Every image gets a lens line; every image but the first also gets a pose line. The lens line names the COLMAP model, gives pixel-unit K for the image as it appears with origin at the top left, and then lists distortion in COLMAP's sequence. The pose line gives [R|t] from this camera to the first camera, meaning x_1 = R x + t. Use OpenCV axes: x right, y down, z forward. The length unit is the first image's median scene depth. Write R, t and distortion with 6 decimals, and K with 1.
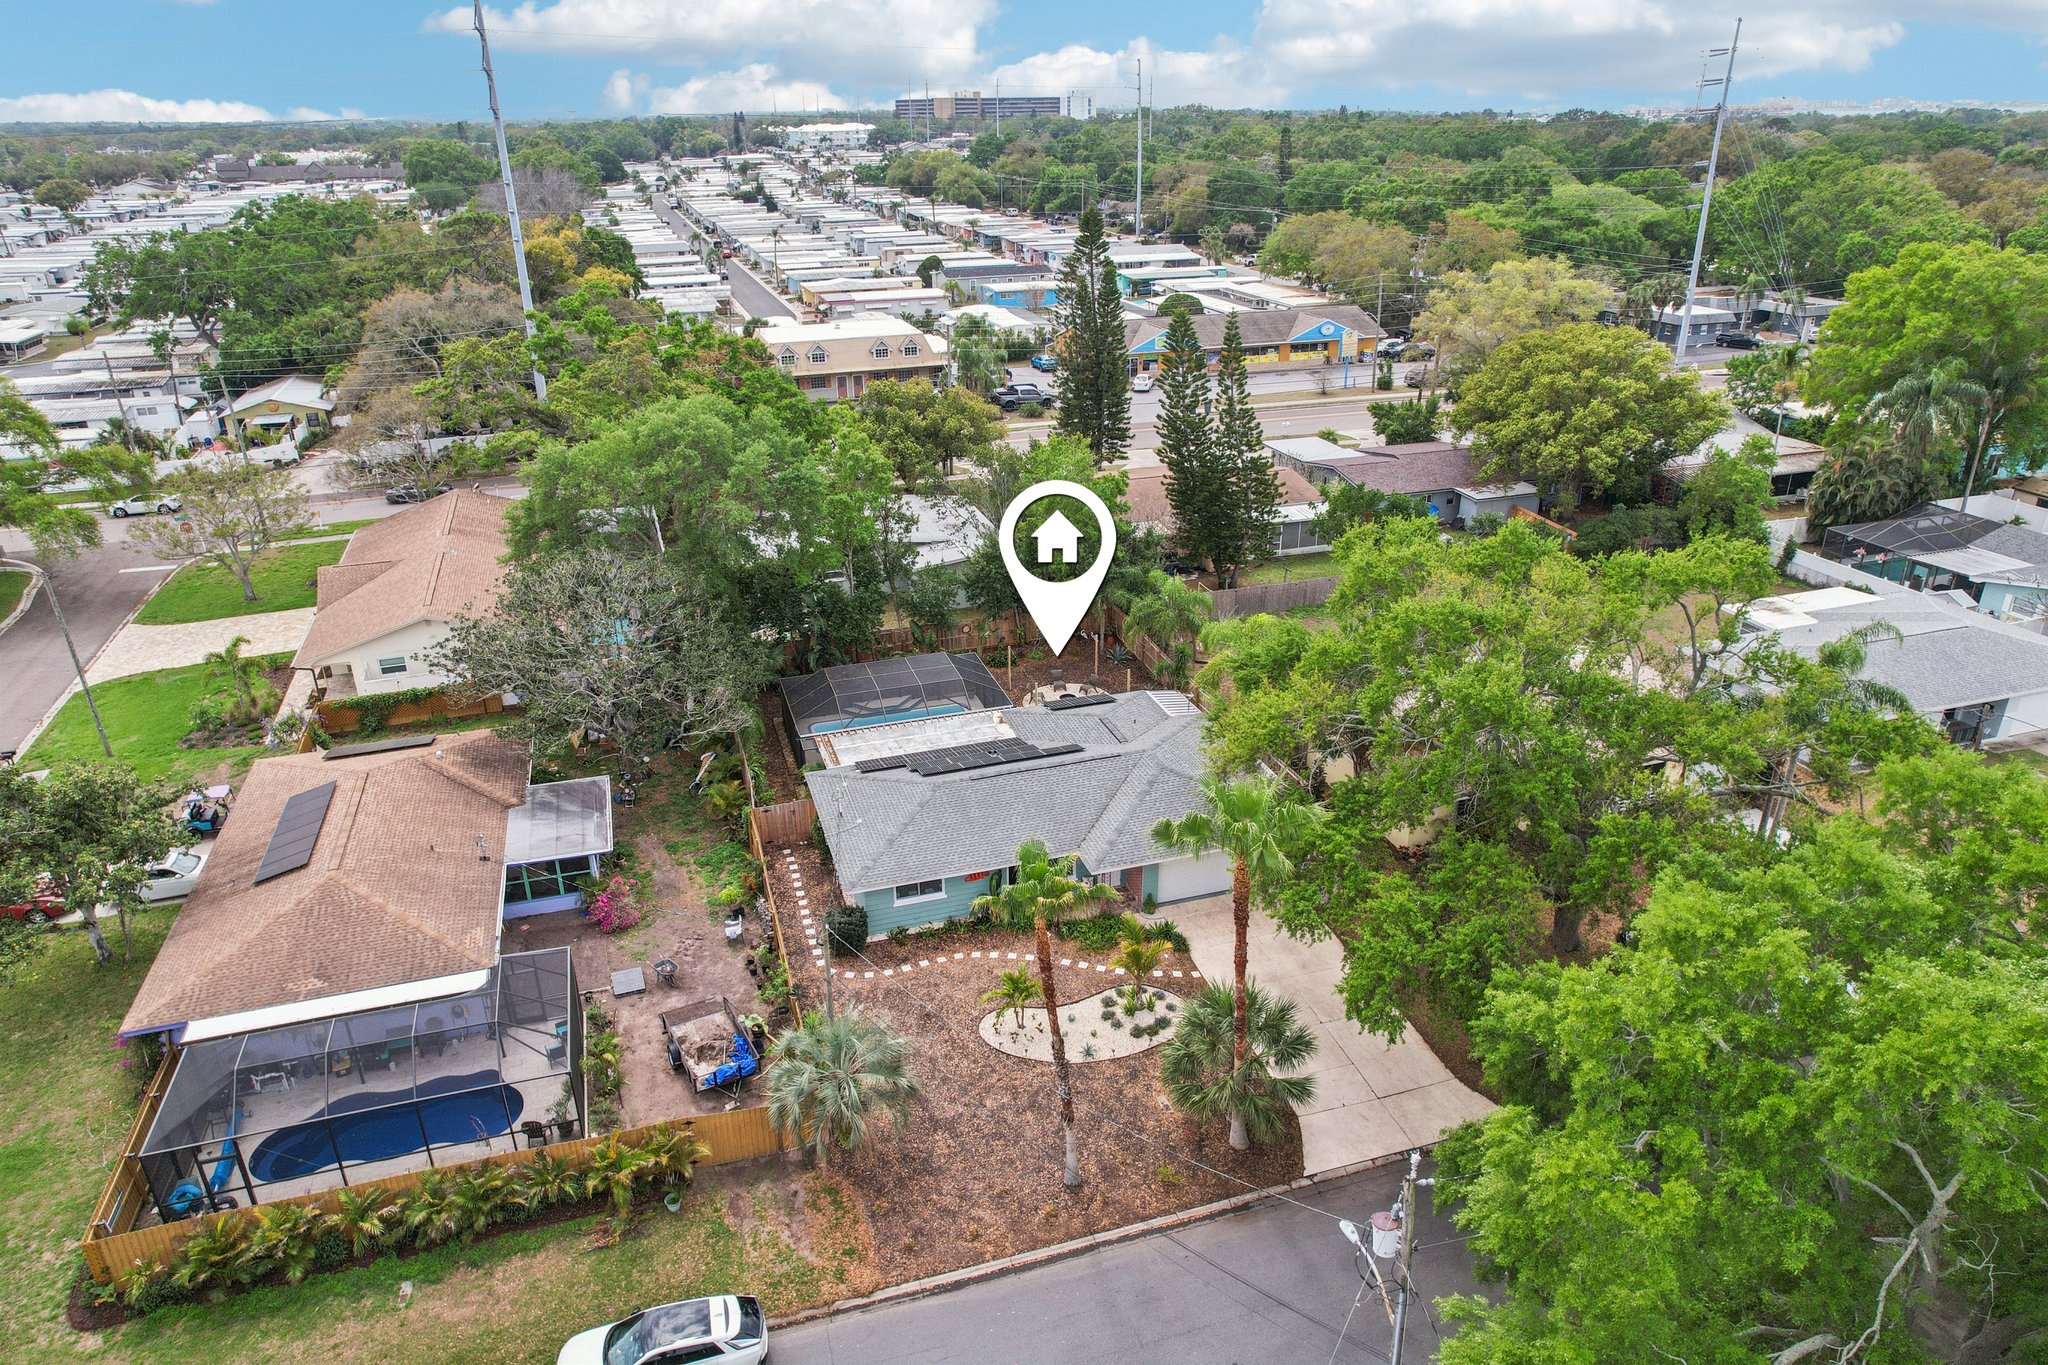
lens RADIAL K [[1291.7, 0, 1032.9], [0, 1291.7, 689.0], [0, 0, 1]] dist [-0.086926, 0.080775]
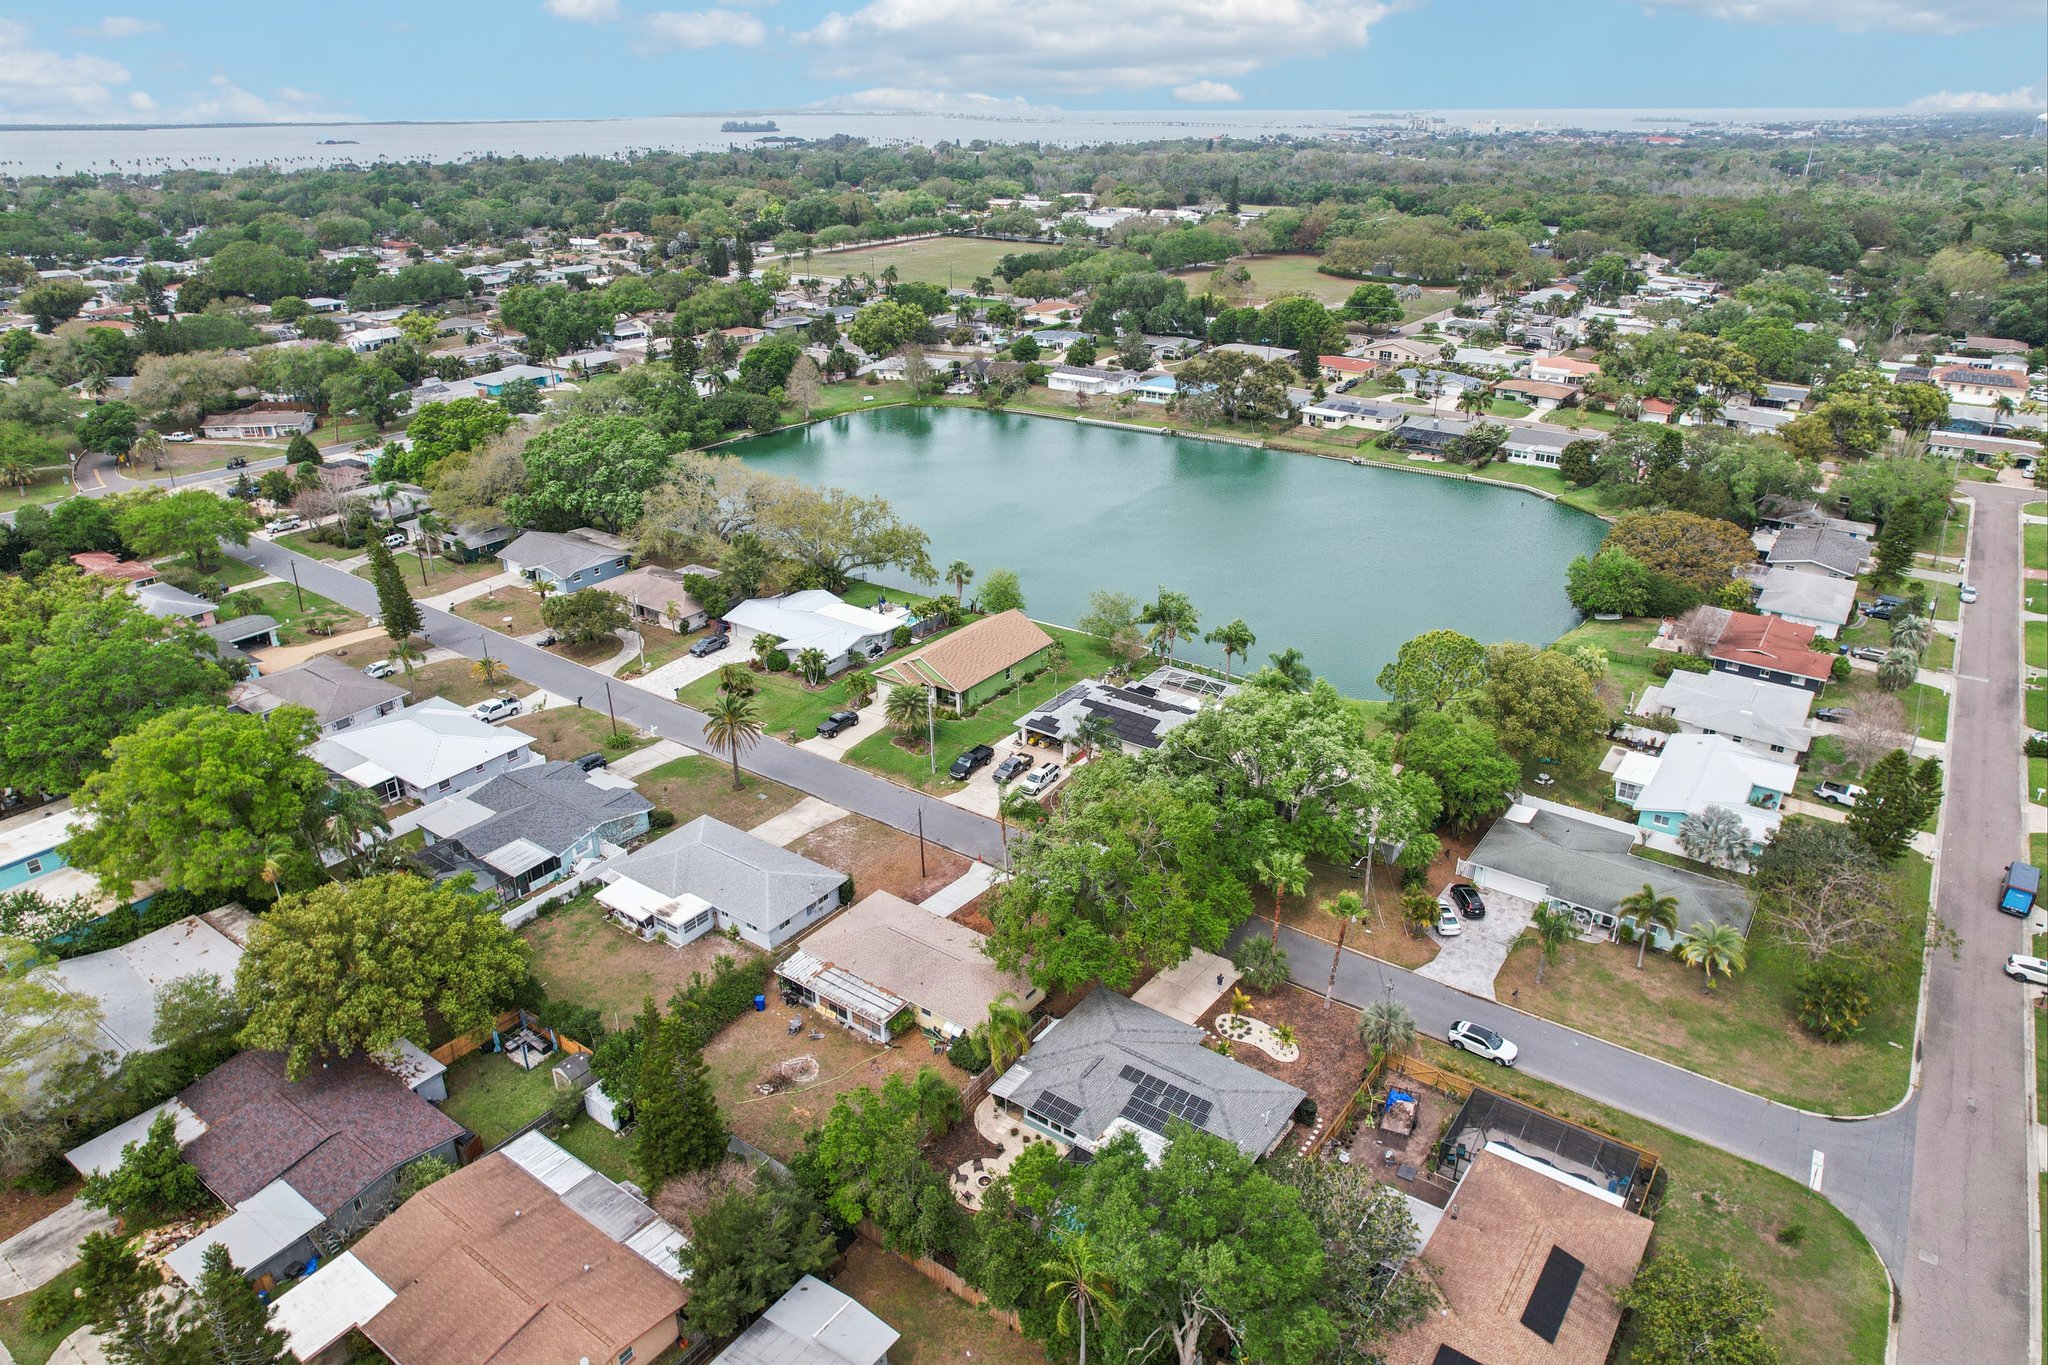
lens RADIAL K [[1272.3, 0, 1027.7], [0, 1272.3, 766.0], [0, 0, 1]] dist [-0.064301, 0.000407]
pose [[-0.593146, -0.363188, 0.718521, -0.601945], [0.336948, 0.698560, 0.631253, -0.849516], [-0.731193, 0.616529, -0.291973, 0.864086]]
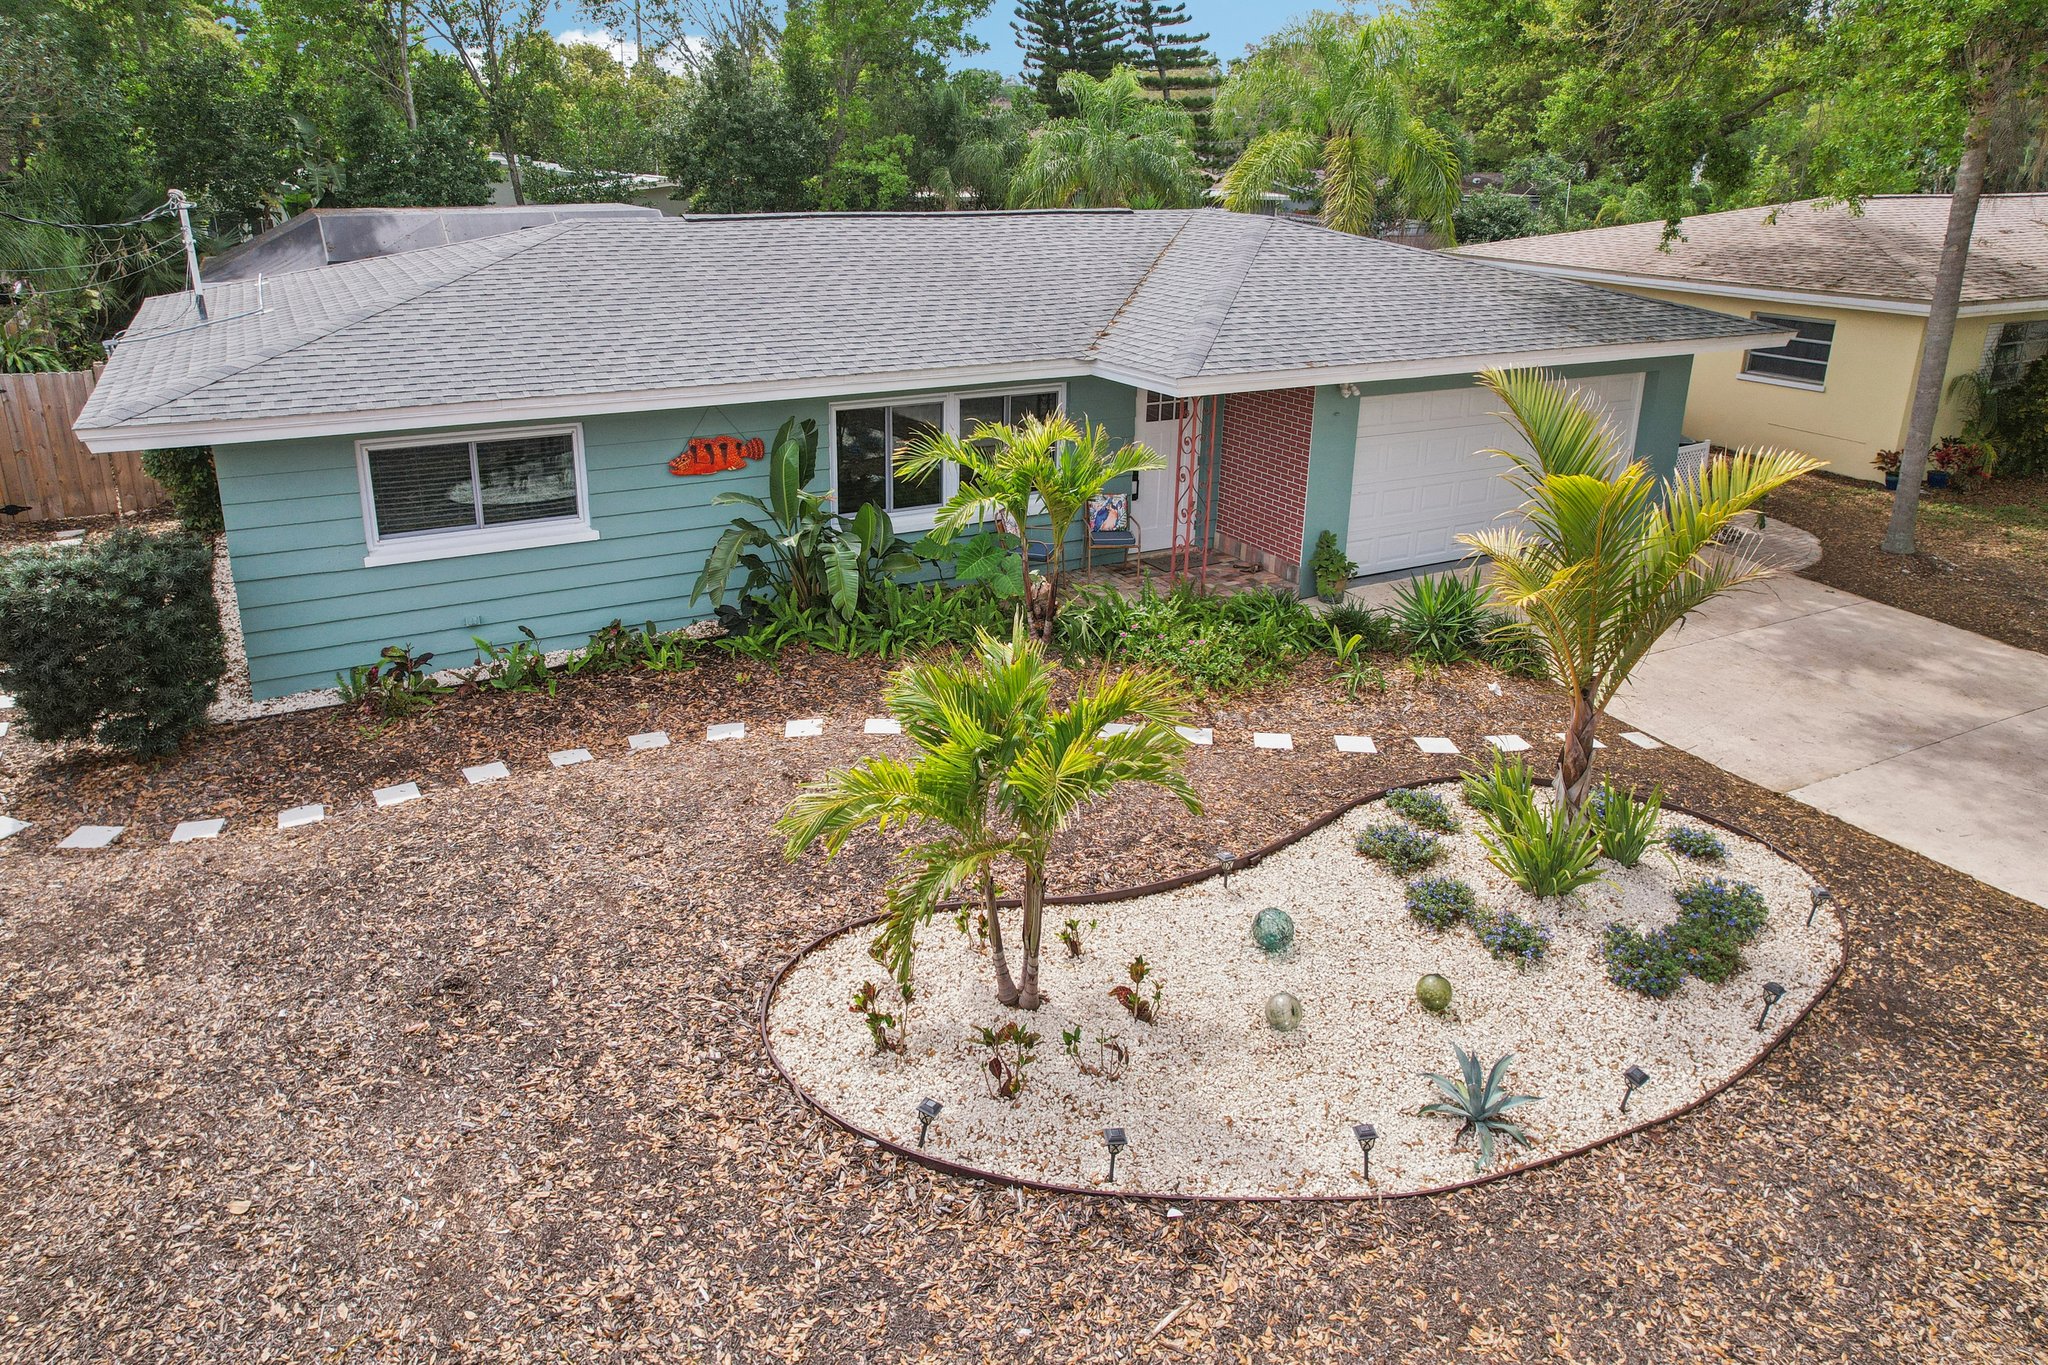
lens RADIAL K [[1333.4, 0, 1024.0], [0, 1333.4, 682.5], [0, 0, 1]] dist [-0.069870, 0.052808]
pose [[0.980651, -0.044880, 0.190549, -0.020877], [0.051122, 0.998301, -0.027962, 0.116918], [-0.188971, 0.037162, 0.981279, 0.427306]]
